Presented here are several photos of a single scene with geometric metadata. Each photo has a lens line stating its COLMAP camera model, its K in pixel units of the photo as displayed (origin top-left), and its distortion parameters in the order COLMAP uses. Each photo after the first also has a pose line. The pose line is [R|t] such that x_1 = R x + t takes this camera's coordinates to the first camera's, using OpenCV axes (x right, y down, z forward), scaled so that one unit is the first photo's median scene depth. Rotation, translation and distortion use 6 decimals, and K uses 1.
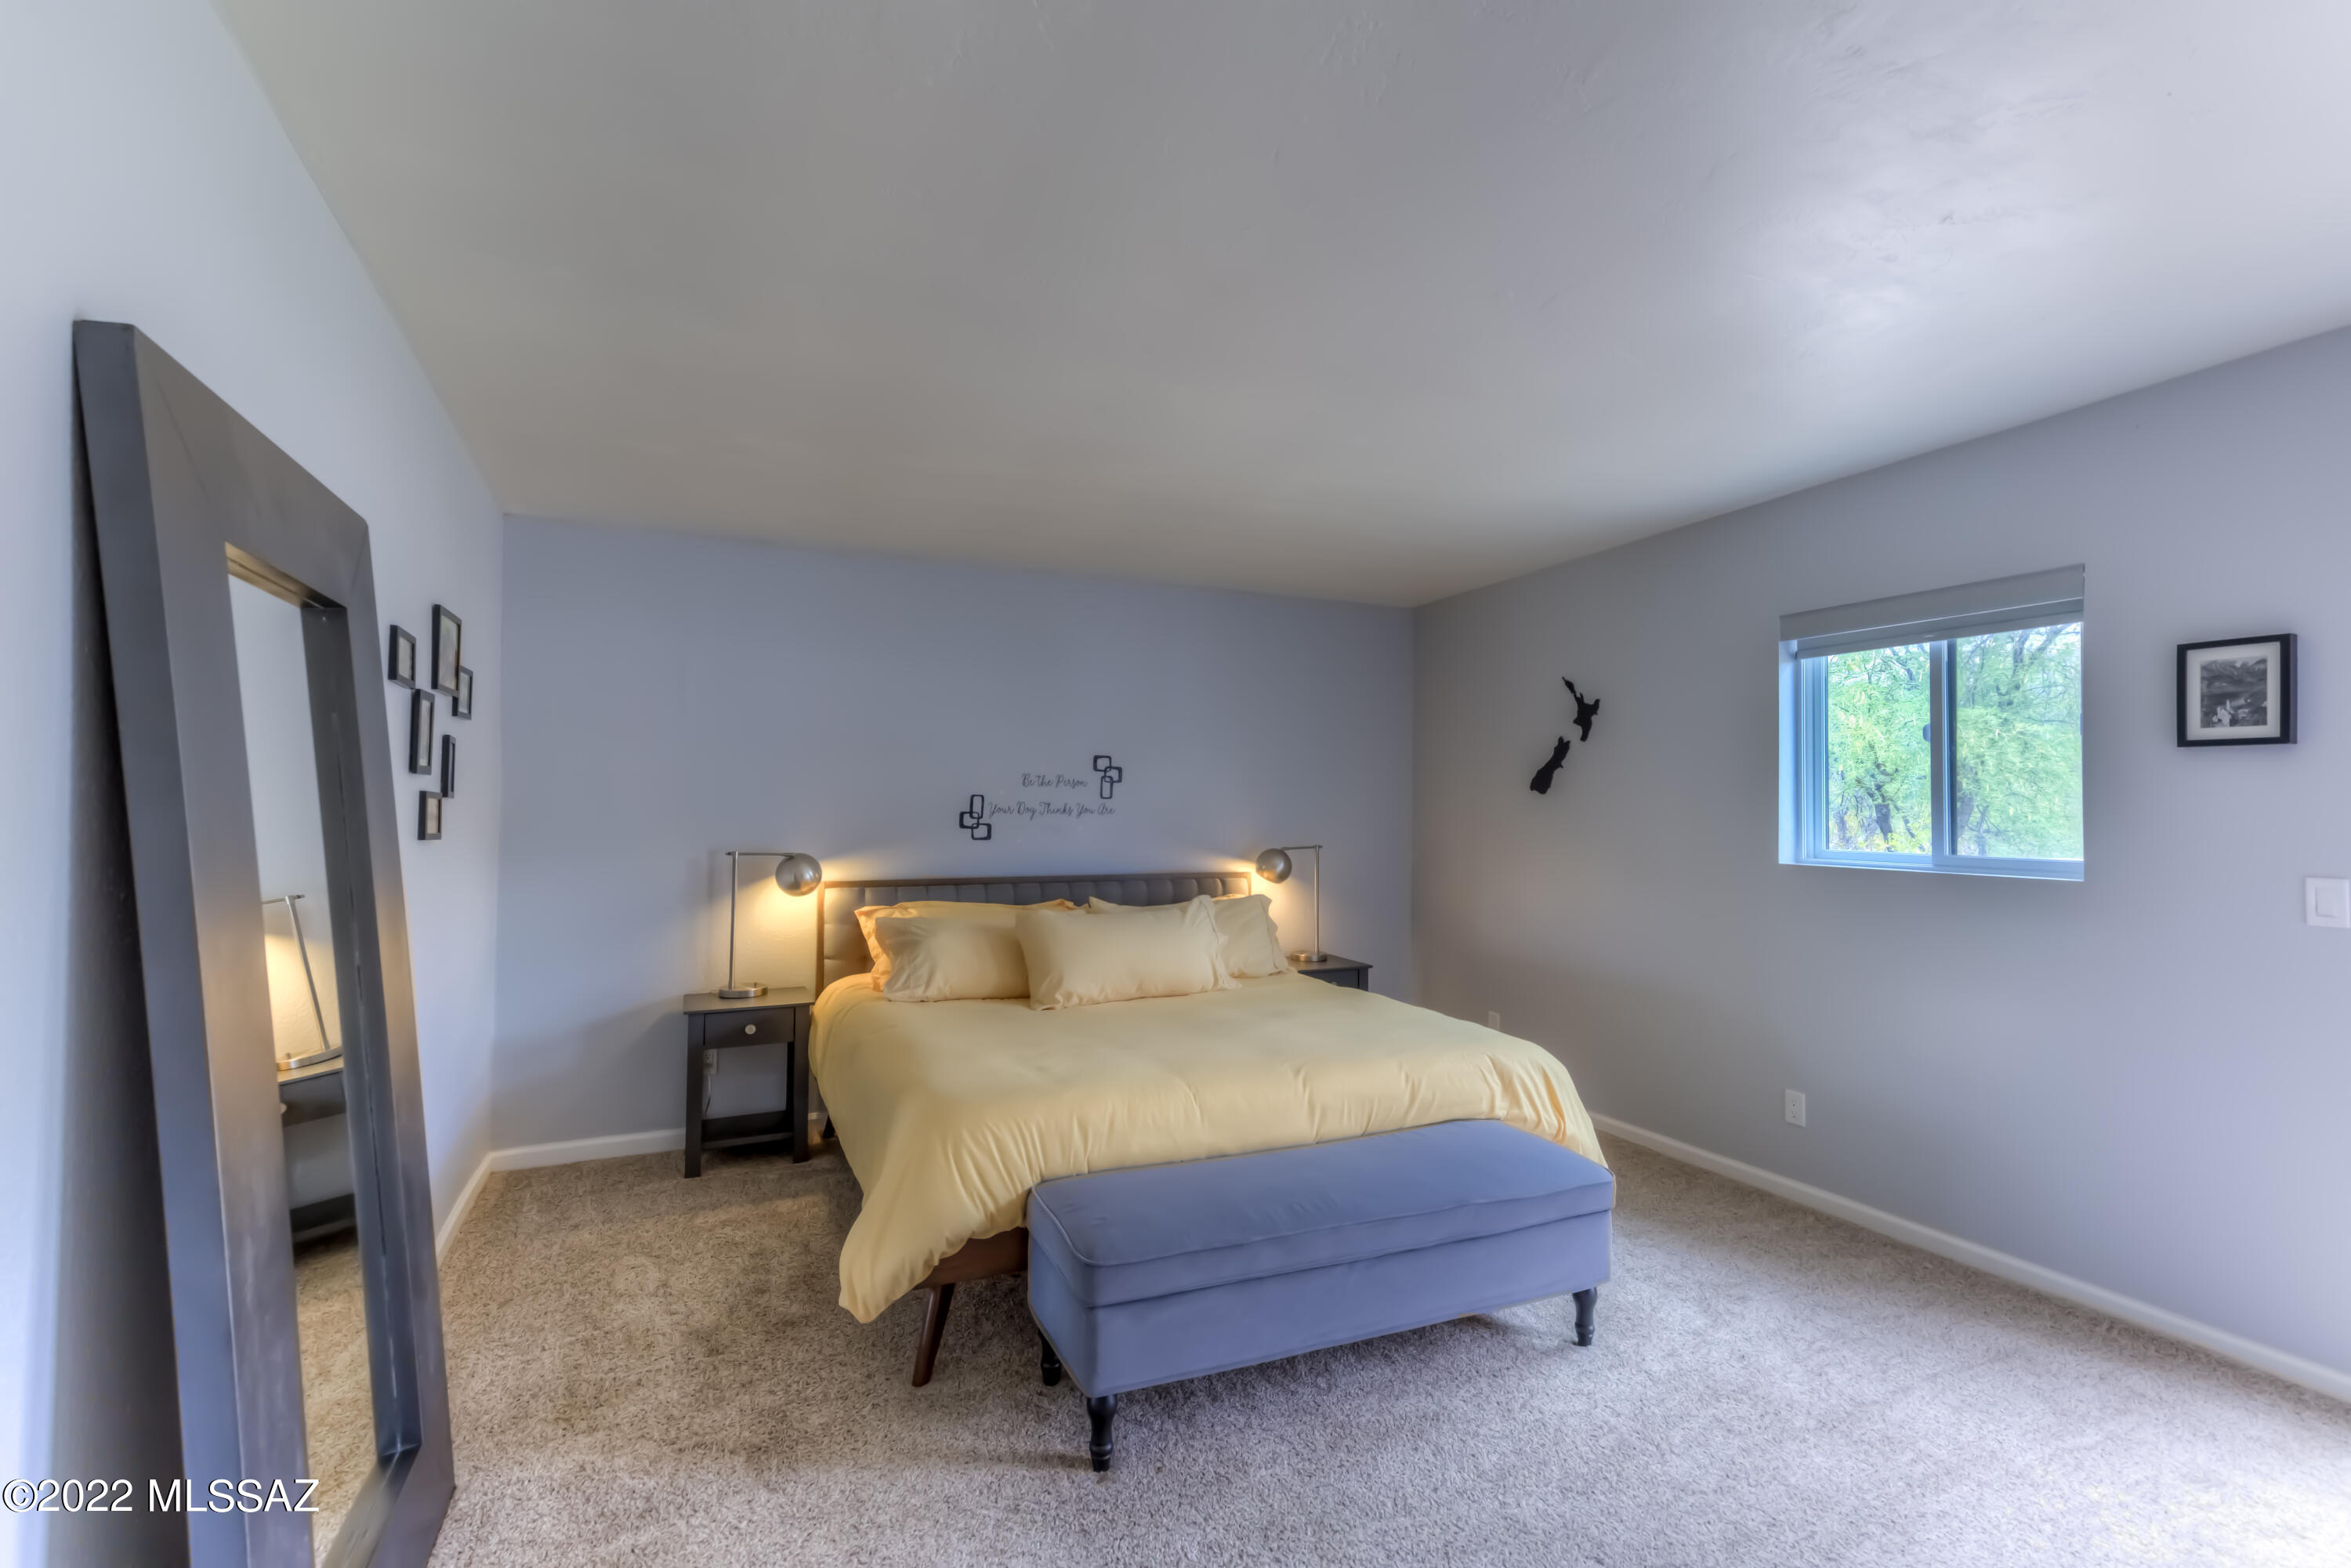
lens RADIAL K [[1119.6, 0, 1170.1], [0, 1119.6, 793.1], [0, 0, 1]] dist [0.014090, 0.000062]
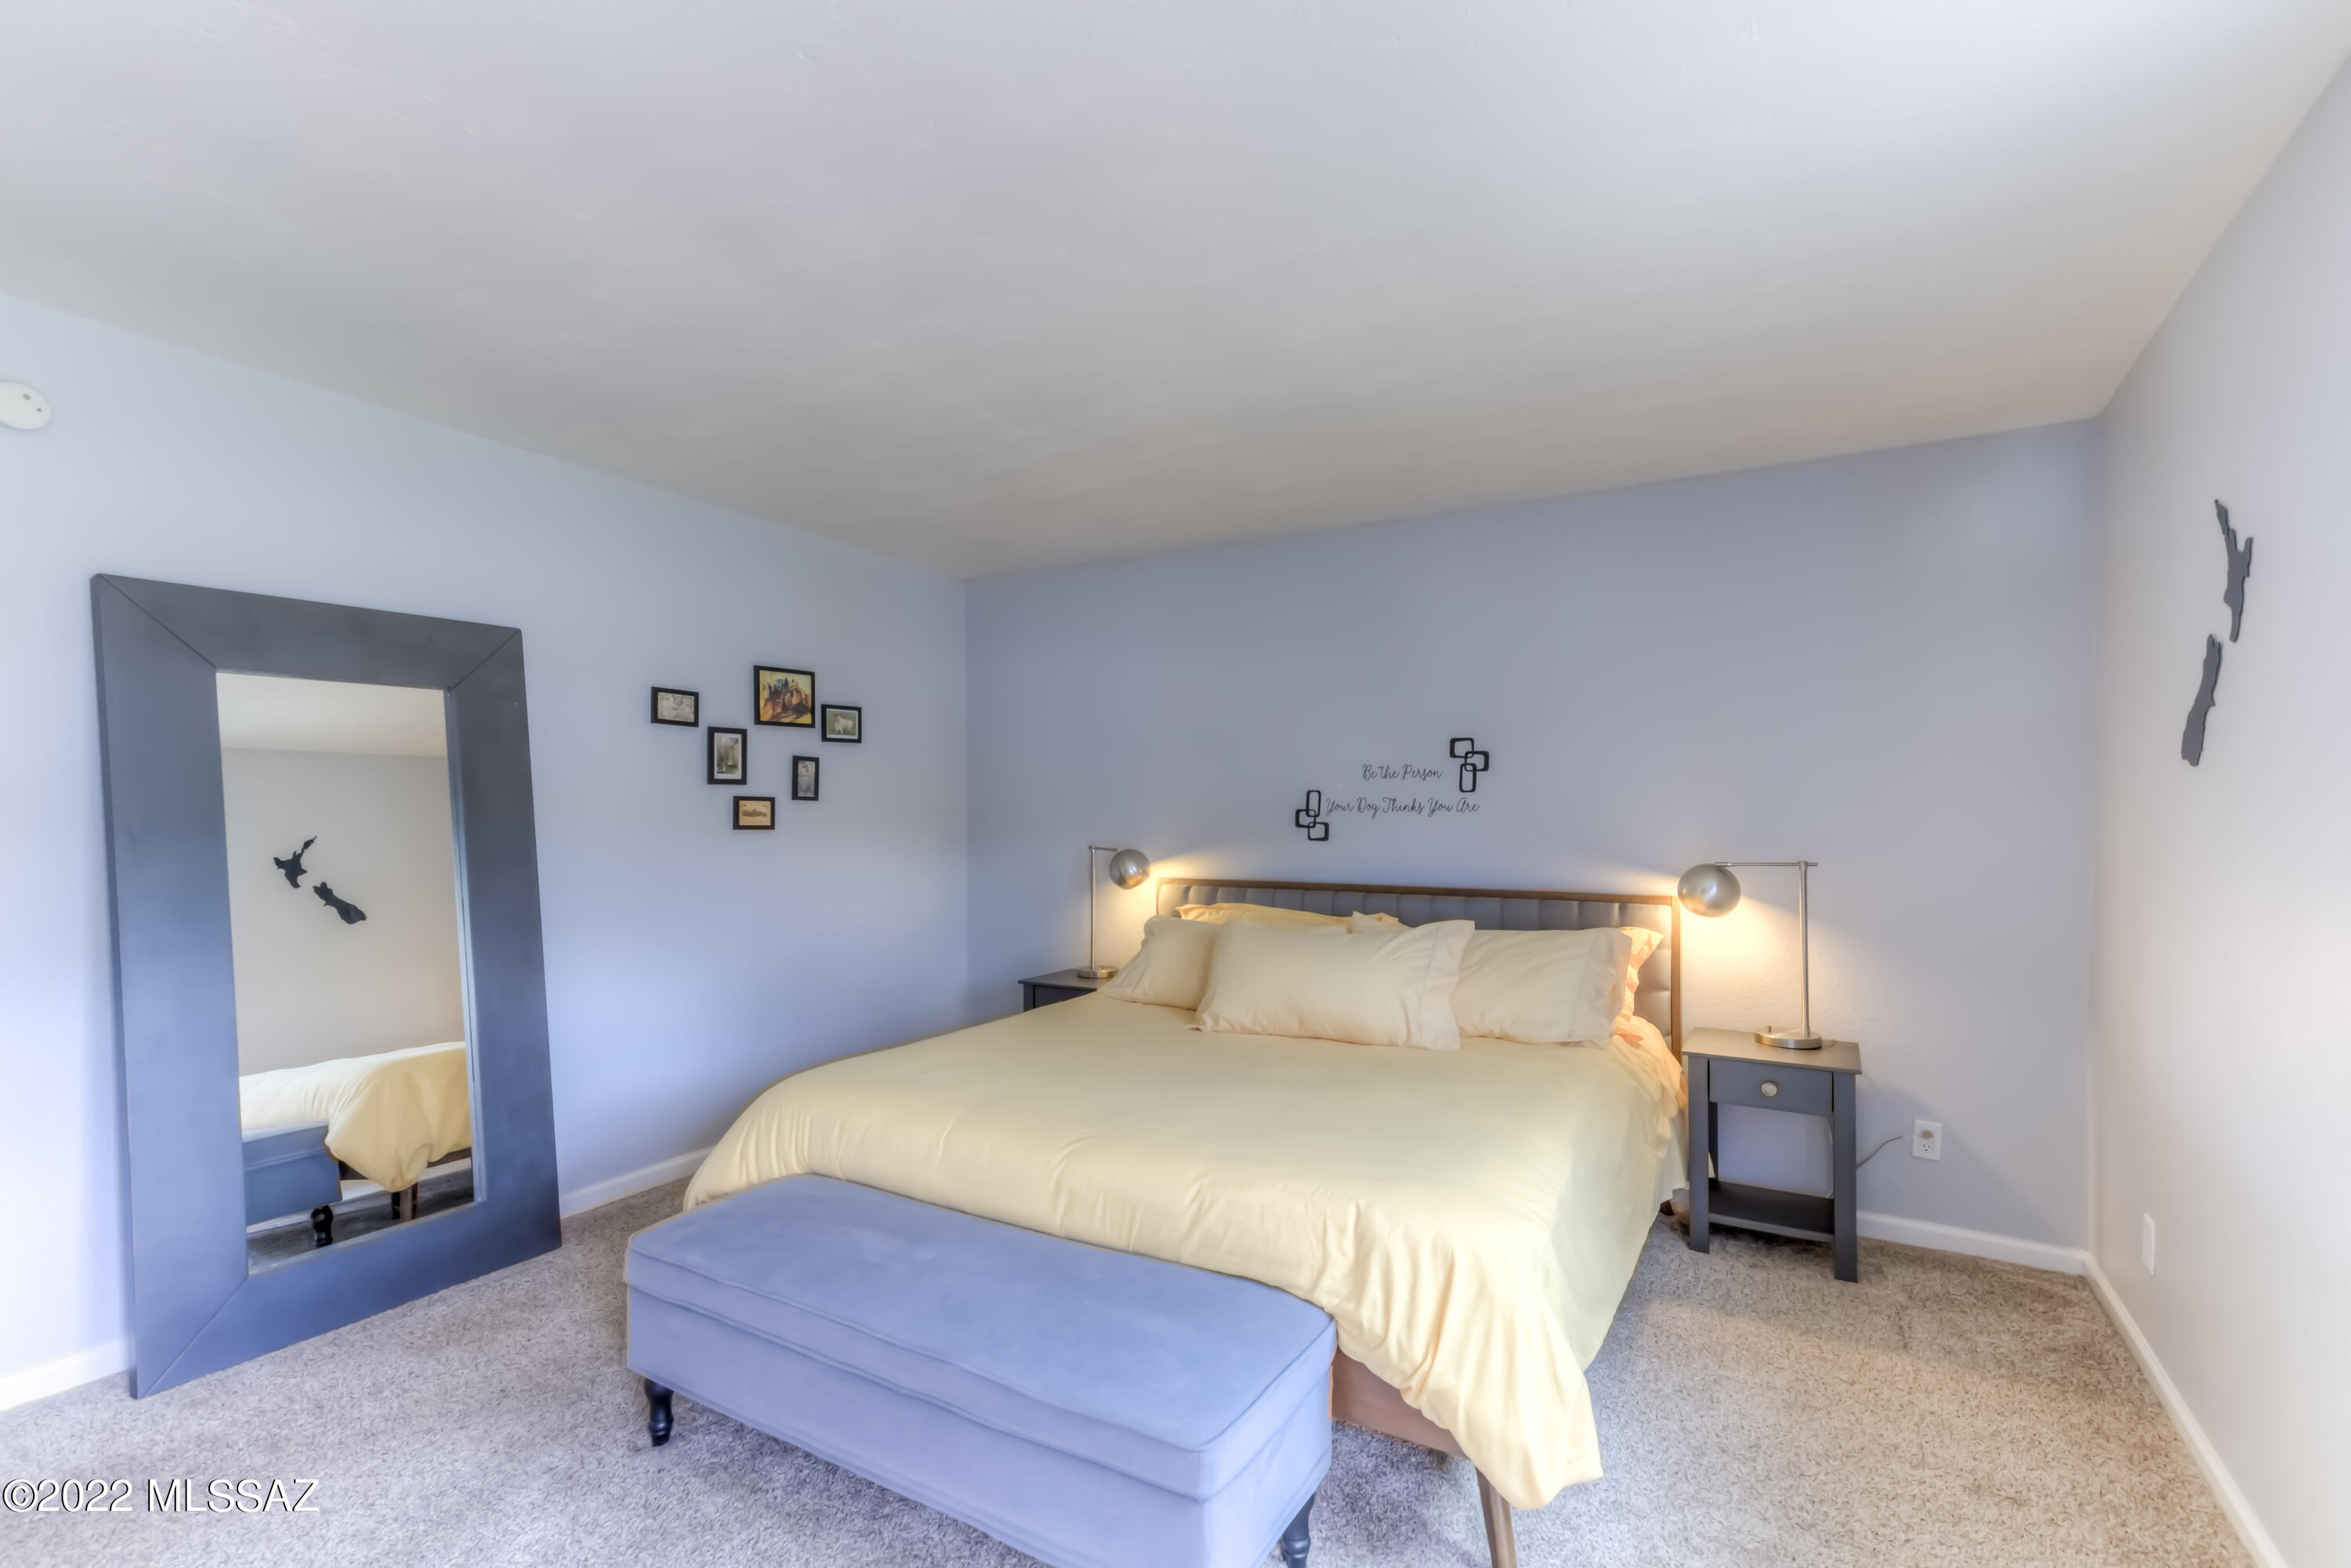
lens RADIAL K [[1119.6, 0, 1170.1], [0, 1119.6, 793.1], [0, 0, 1]] dist [0.014090, 0.000062]
pose [[0.545880, -0.018600, -0.837657, 0.515120], [0.014835, 0.999811, -0.012533, 0.013166], [0.837732, -0.005586, 0.546053, 0.408815]]
